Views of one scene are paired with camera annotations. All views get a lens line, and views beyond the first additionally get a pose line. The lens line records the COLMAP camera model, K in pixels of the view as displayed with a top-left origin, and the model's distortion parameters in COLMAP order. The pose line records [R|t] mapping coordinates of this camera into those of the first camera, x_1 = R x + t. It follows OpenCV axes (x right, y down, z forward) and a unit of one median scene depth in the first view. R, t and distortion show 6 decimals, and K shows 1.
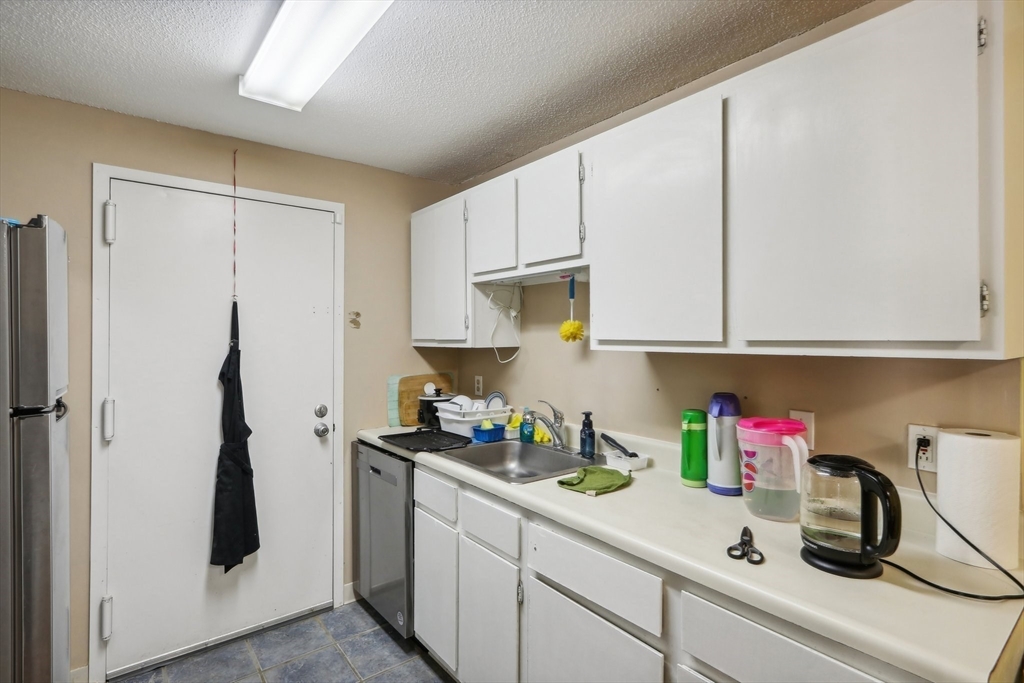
lens RADIAL K [[516.5, 0, 510.4], [0, 516.5, 338.8], [0, 0, 1]] dist [-0.017543, -0.000702]
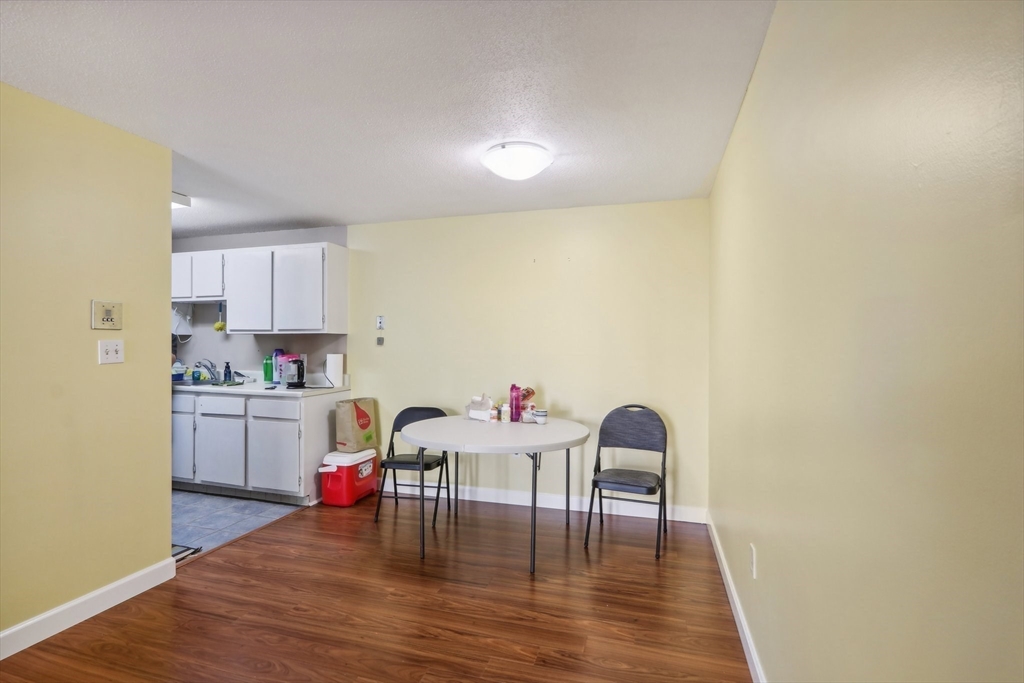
lens RADIAL K [[497.8, 0, 507.4], [0, 497.8, 347.0], [0, 0, 1]] dist [-0.017714, -0.000136]
pose [[0.822933, 0.002576, 0.568132, -0.082510], [-0.004236, 0.999990, 0.001602, 0.071479], [-0.568122, -0.003725, 0.822936, -1.640546]]
